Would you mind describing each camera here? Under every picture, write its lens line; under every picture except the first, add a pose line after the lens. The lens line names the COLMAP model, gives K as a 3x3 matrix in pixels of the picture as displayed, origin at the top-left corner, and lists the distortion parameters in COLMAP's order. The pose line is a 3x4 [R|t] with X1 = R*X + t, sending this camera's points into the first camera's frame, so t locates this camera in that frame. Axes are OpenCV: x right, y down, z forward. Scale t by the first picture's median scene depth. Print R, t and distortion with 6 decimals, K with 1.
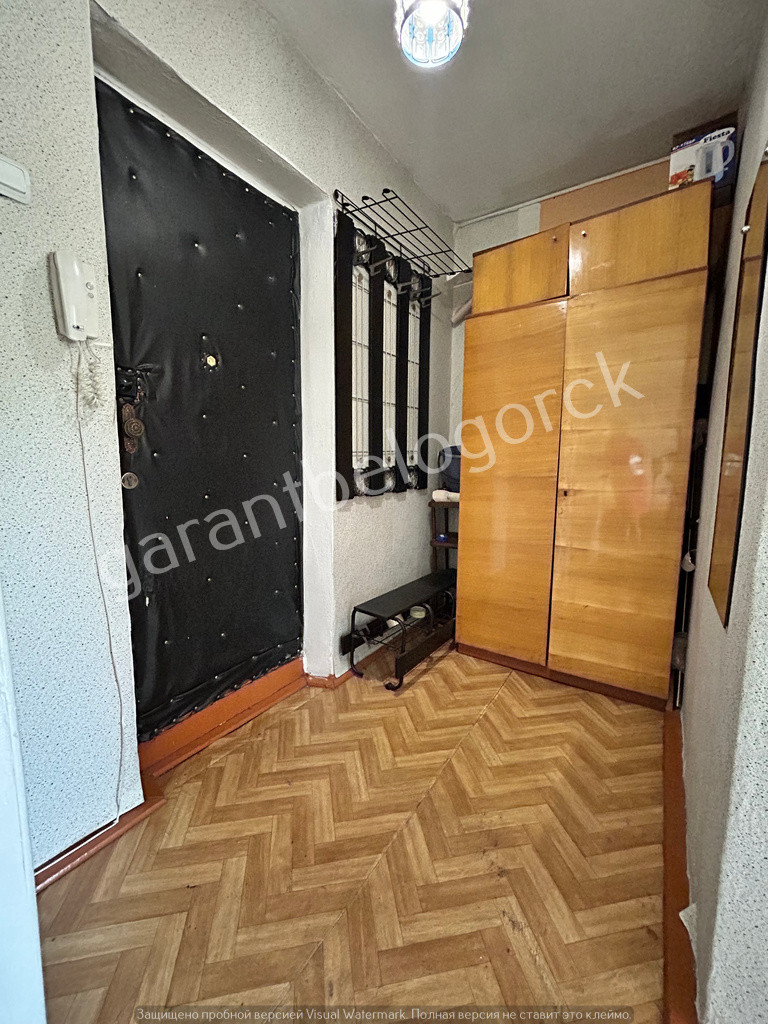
lens RADIAL K [[413.5, 0, 382.7], [0, 413.5, 508.3], [0, 0, 1]] dist [-0.002414, 0.000301]
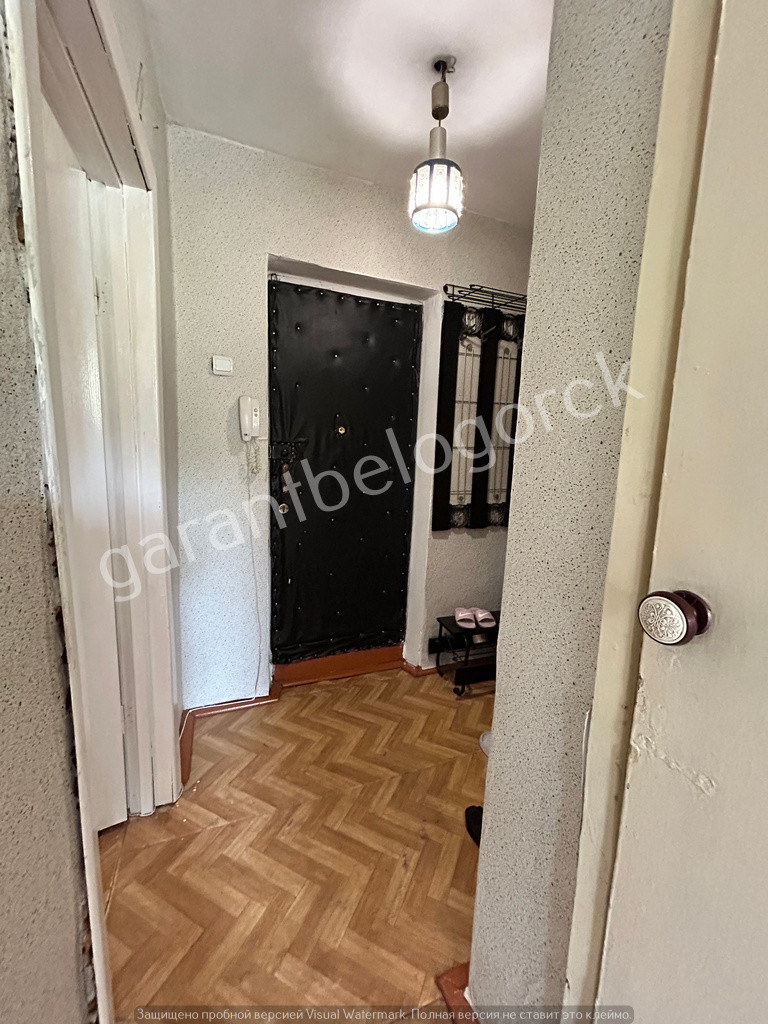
lens RADIAL K [[413.5, 0, 382.7], [0, 413.5, 508.3], [0, 0, 1]] dist [-0.002414, 0.000301]
pose [[0.820759, 0.109976, -0.560588, 0.566998], [-0.097930, 0.993855, 0.051595, -0.167349], [0.562818, 0.012551, 0.826486, -0.140889]]
